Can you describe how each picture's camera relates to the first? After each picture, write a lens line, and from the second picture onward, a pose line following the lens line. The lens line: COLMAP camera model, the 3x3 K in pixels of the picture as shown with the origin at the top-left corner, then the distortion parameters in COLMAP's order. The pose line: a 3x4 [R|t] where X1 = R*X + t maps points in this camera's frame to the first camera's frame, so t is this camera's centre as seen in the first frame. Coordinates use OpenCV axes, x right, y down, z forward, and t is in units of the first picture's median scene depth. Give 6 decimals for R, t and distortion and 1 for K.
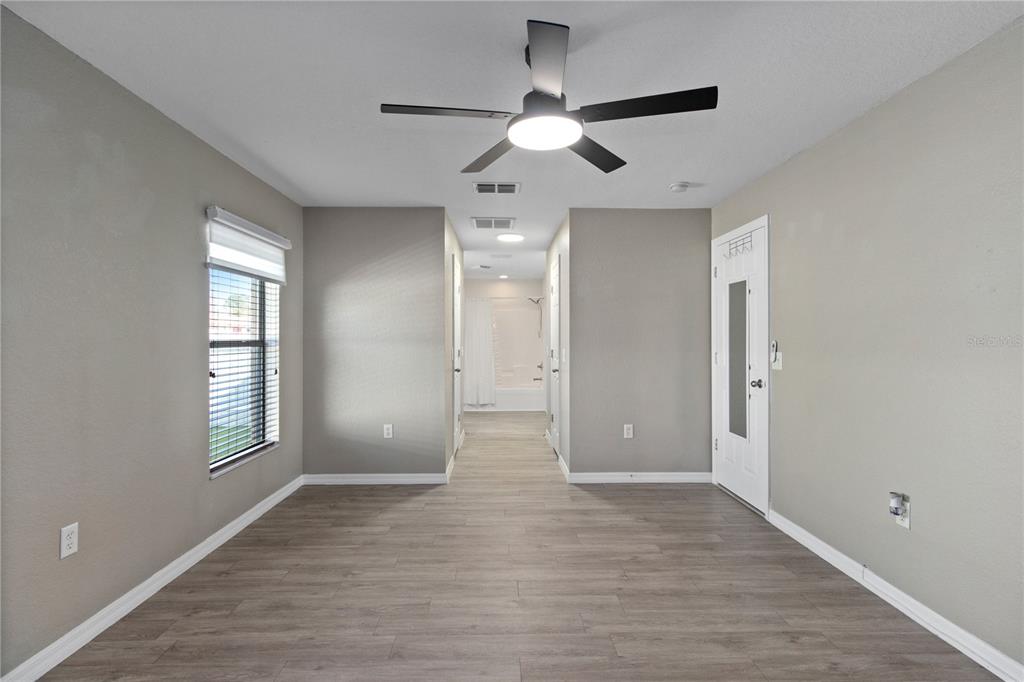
lens RADIAL K [[481.7, 0, 512.1], [0, 481.7, 341.4], [0, 0, 1]] dist [0.011227, -0.000182]
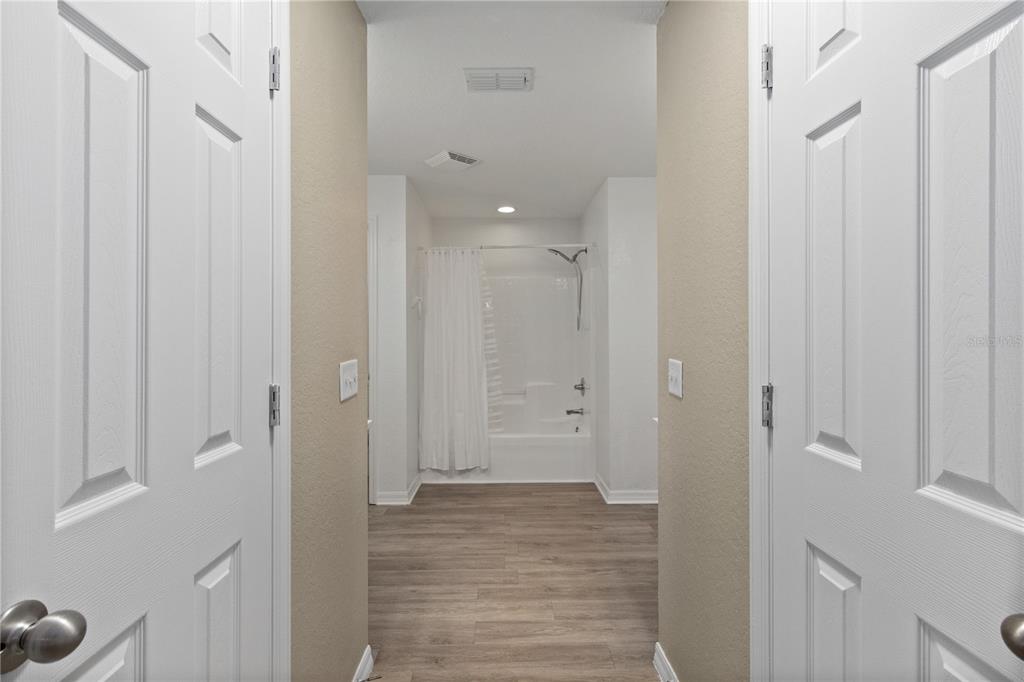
lens RADIAL K [[481.7, 0, 511.4], [0, 481.7, 334.4], [0, 0, 1]] dist [0.011227, -0.000182]
pose [[0.999928, -0.001660, -0.011926, -0.007083], [0.001595, 0.999984, -0.005506, -0.000056], [0.011935, 0.005487, 0.999914, 0.510339]]
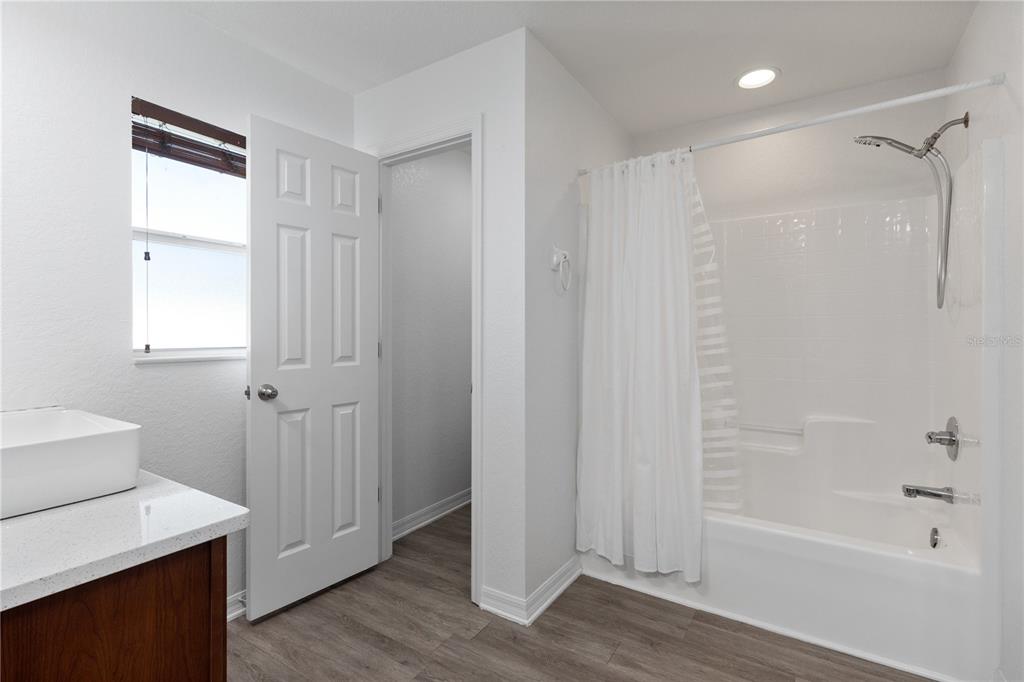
lens RADIAL K [[481.7, 0, 514.5], [0, 481.7, 334.6], [0, 0, 1]] dist [0.011227, -0.000182]
pose [[0.823674, 0.002338, -0.567058, 0.023669], [-0.001835, 0.999997, 0.001458, 0.005739], [0.567060, -0.000160, 0.823676, 0.728979]]
